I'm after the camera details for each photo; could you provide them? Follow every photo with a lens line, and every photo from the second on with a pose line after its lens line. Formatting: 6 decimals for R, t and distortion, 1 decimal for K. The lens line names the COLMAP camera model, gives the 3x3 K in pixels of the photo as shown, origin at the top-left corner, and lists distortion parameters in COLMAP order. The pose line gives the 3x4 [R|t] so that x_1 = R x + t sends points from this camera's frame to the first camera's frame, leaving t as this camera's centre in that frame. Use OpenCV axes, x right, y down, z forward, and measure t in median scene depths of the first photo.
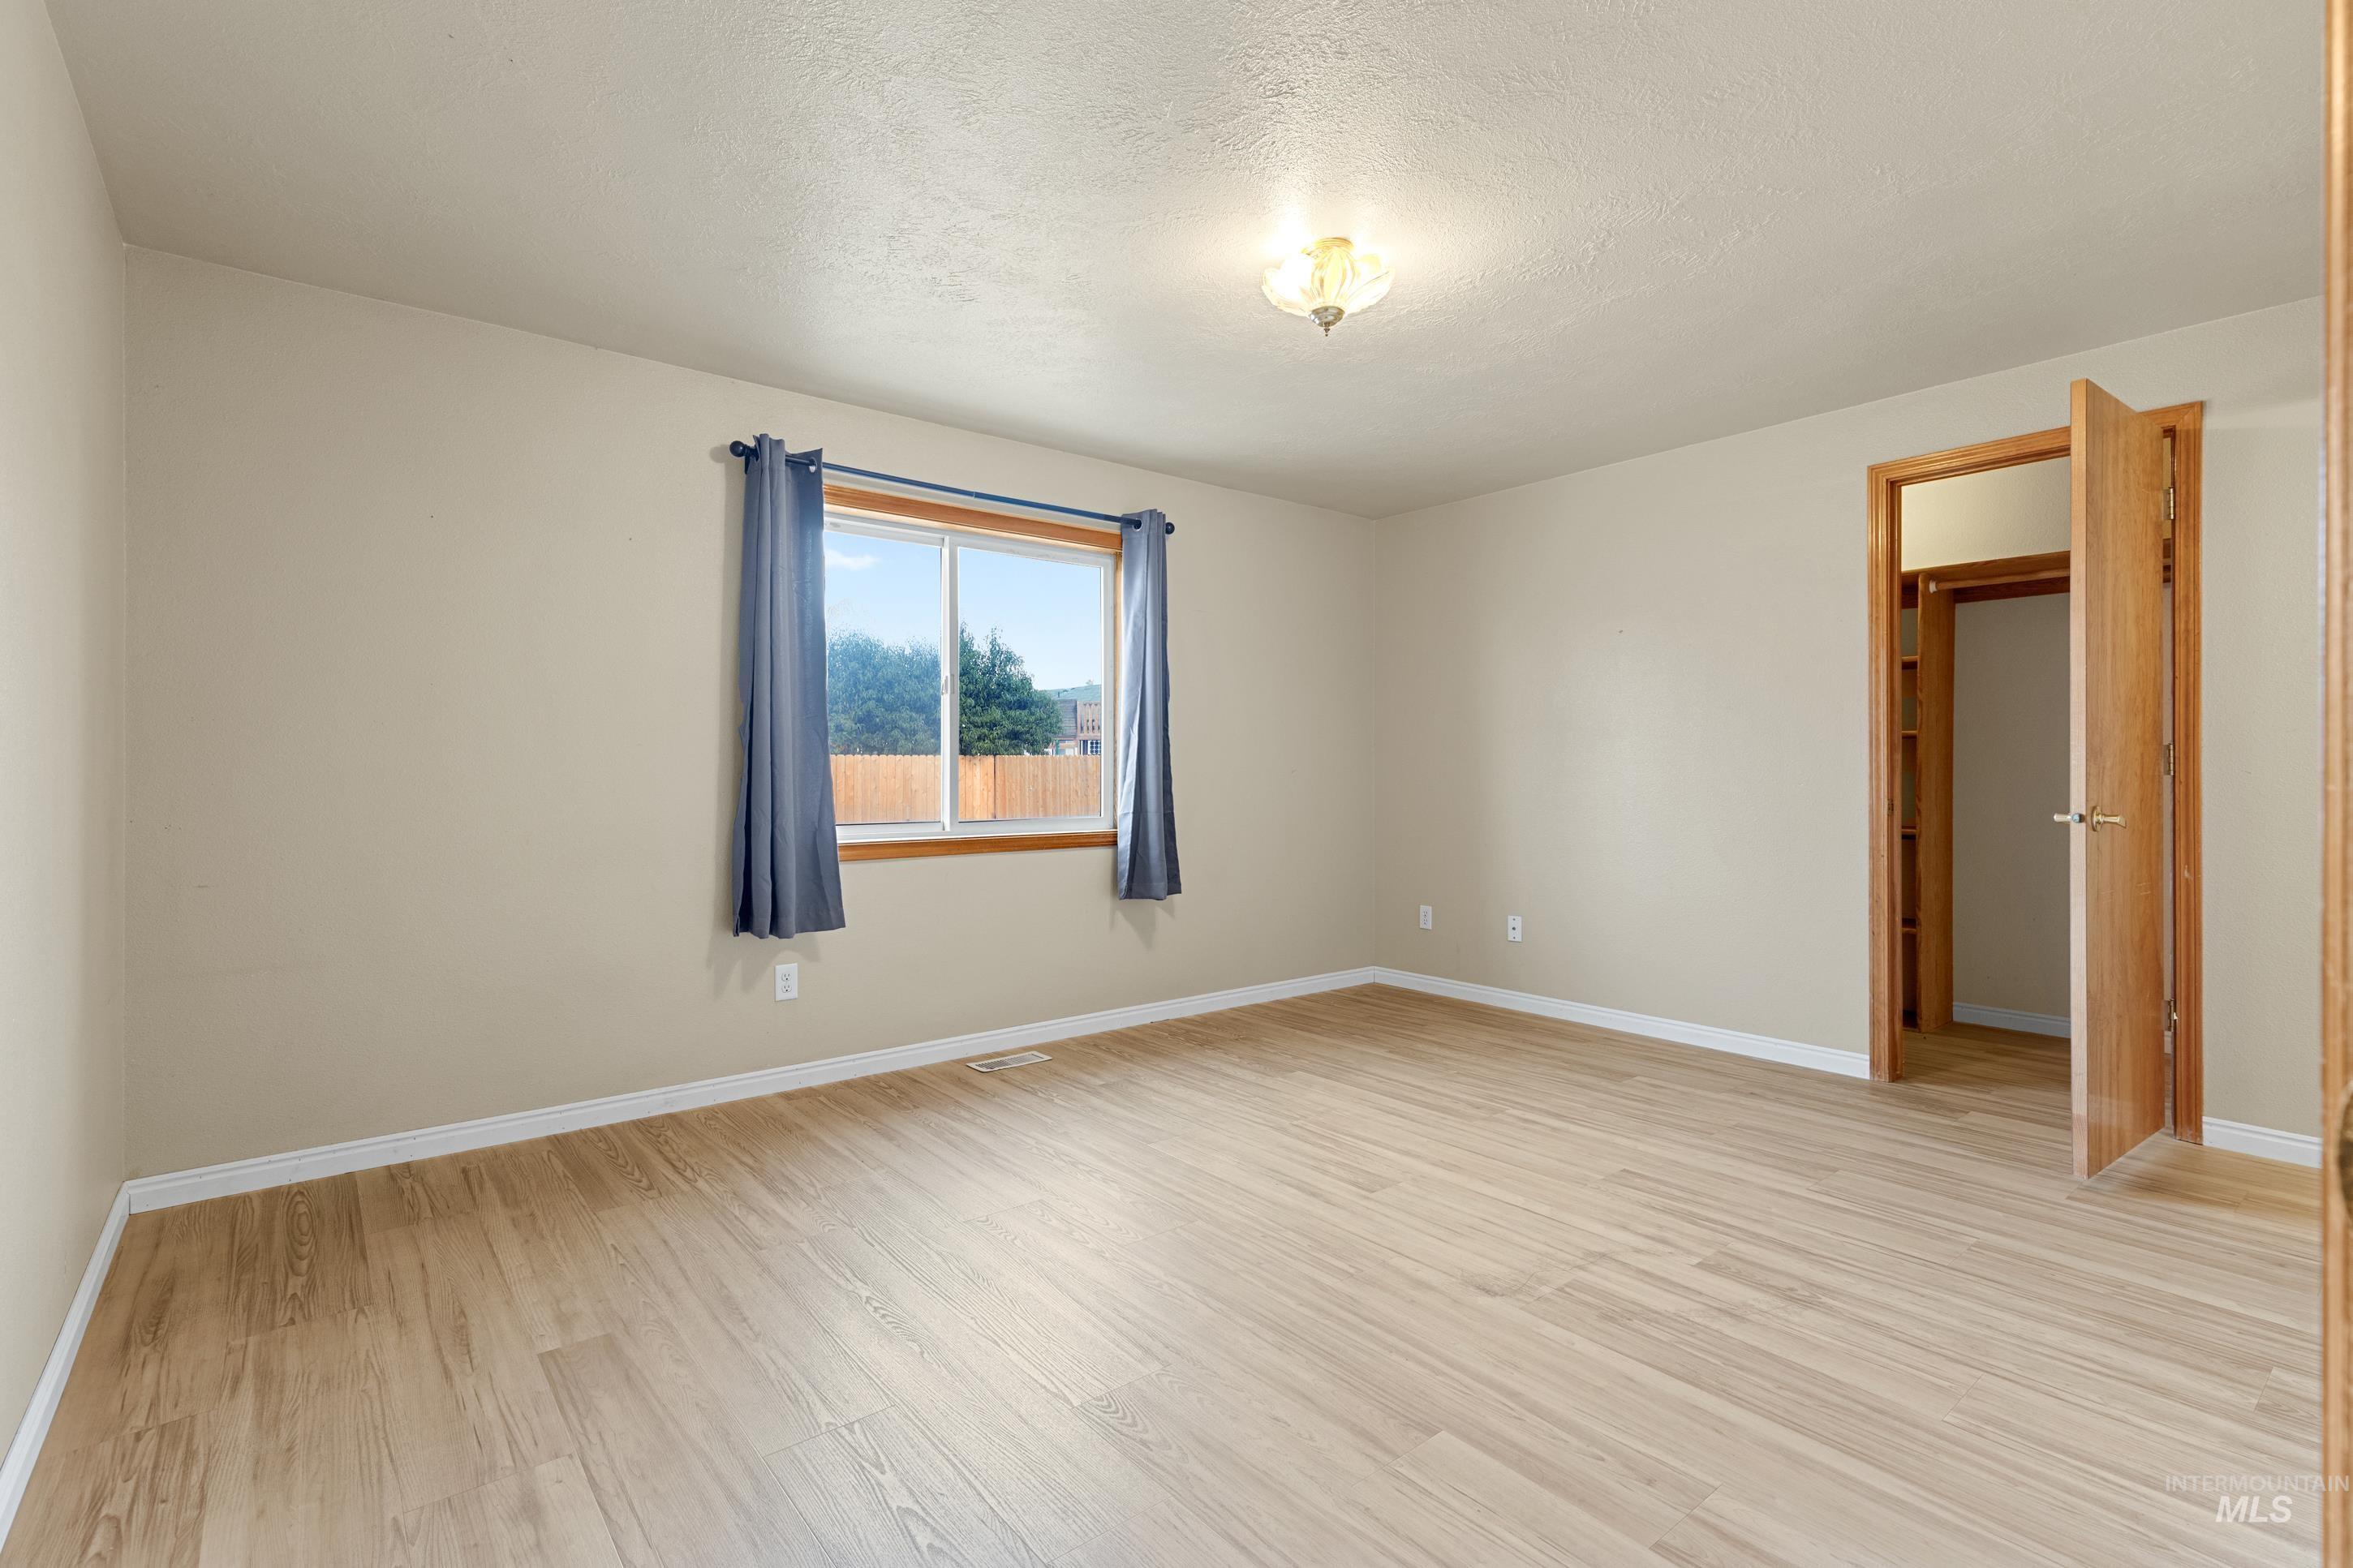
lens RADIAL K [[1087.8, 0, 1147.7], [0, 1087.8, 737.7], [0, 0, 1]] dist [0.002018, -0.000144]
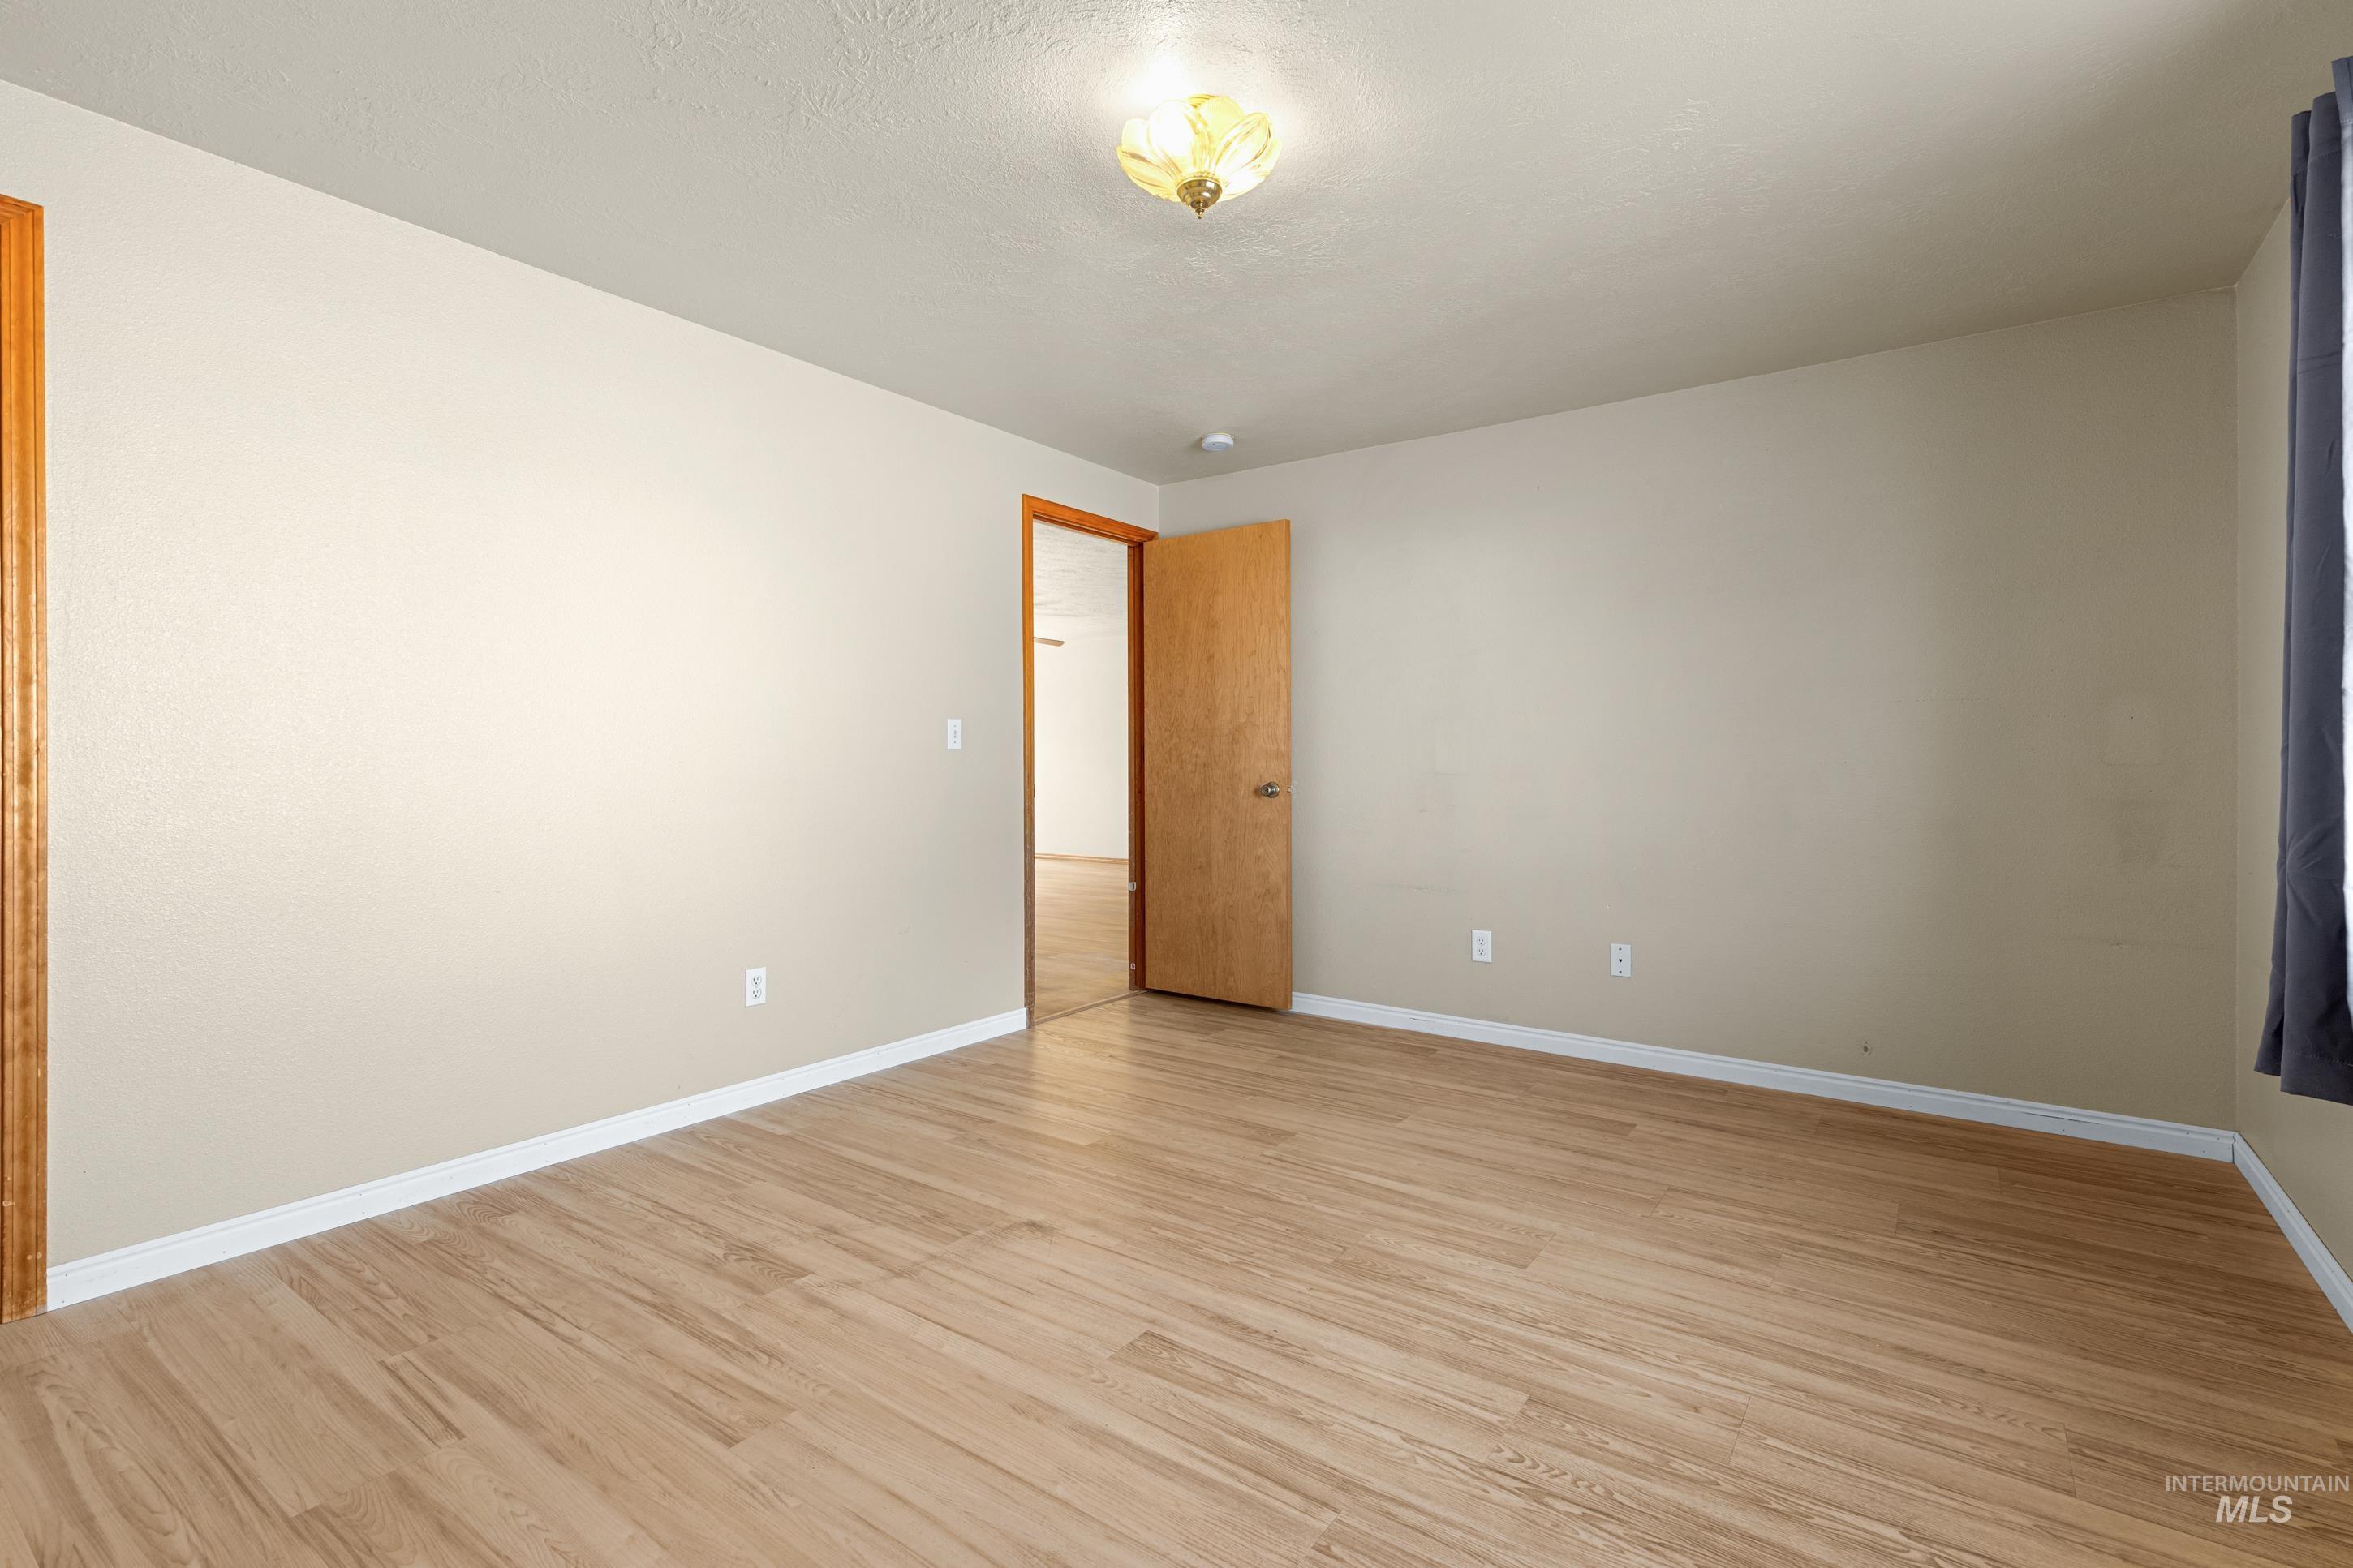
lens RADIAL K [[1087.8, 0, 1171.4], [0, 1087.8, 765.3], [0, 0, 1]] dist [0.007606, -0.000881]
pose [[-0.960559, -0.000245, -0.278076, 0.370908], [0.006496, 0.999707, -0.023319, 0.049209], [0.278000, -0.024206, -0.960276, 1.616249]]
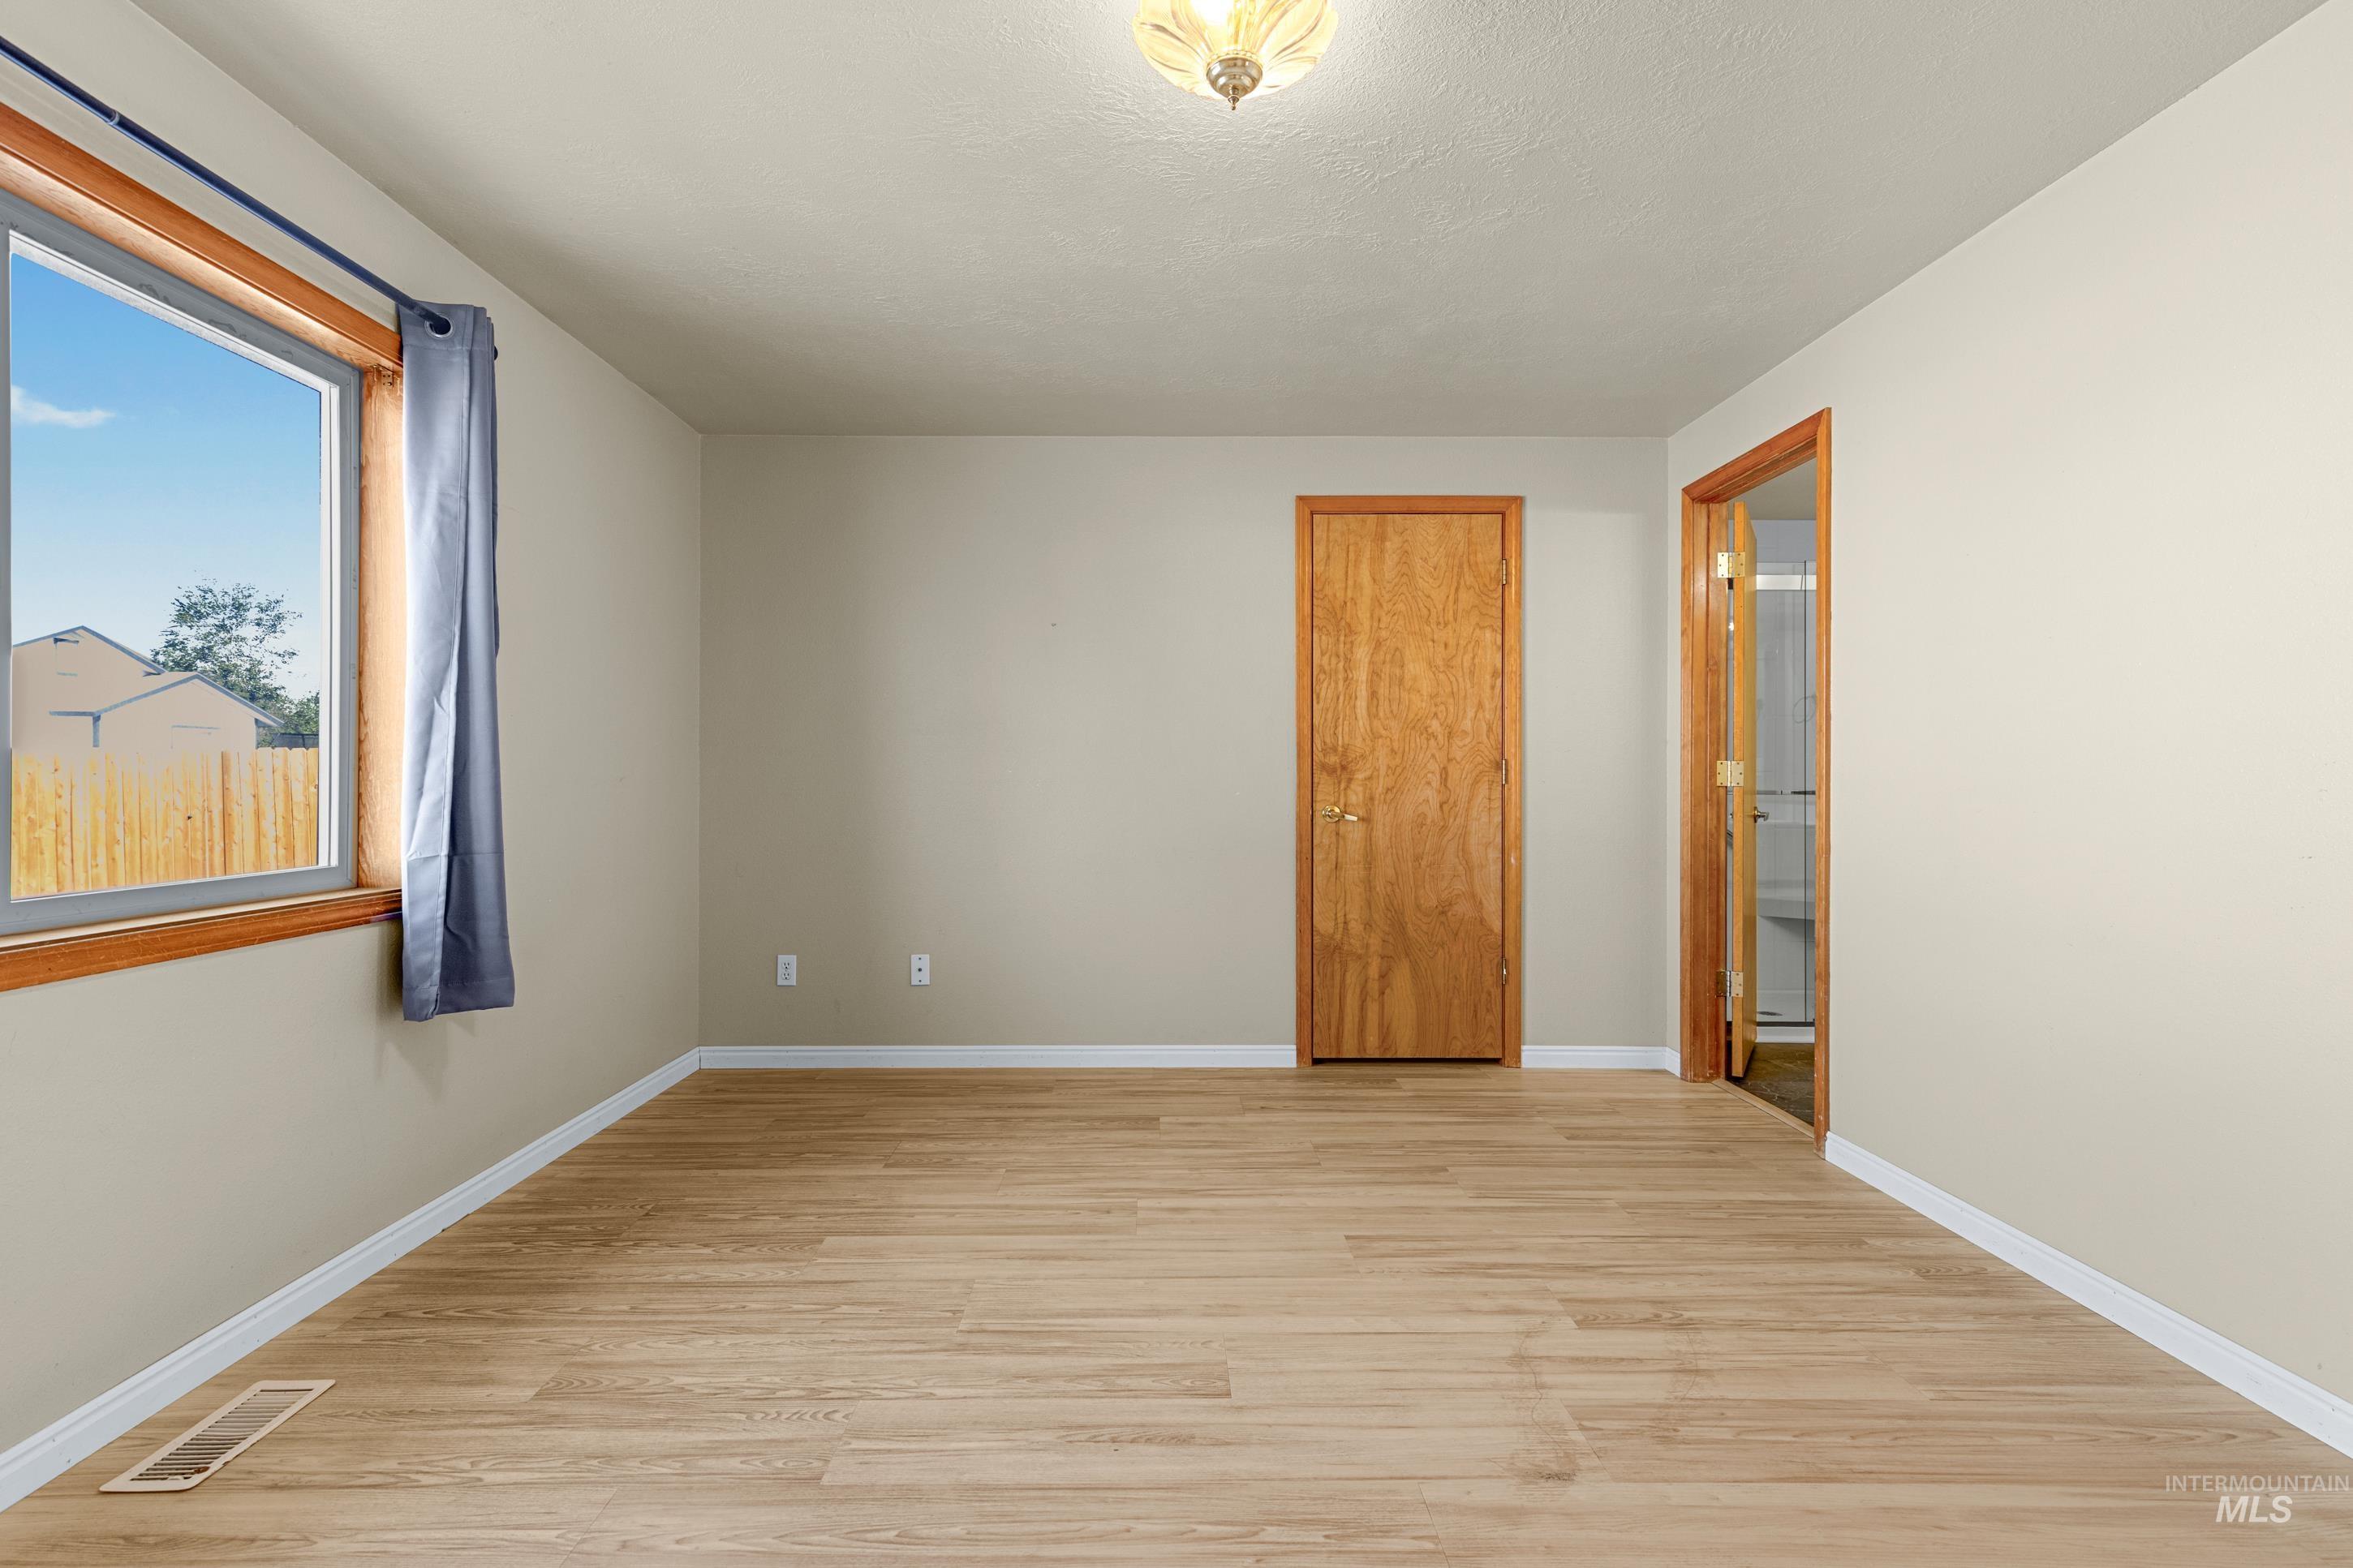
lens RADIAL K [[1087.8, 0, 1171.4], [0, 1087.8, 765.3], [0, 0, 1]] dist [0.007606, -0.000881]
pose [[0.606336, 0.011104, 0.795131, -0.344298], [-0.026839, 0.999619, 0.006506, 0.016132], [-0.794756, -0.025285, 0.606403, 0.584535]]
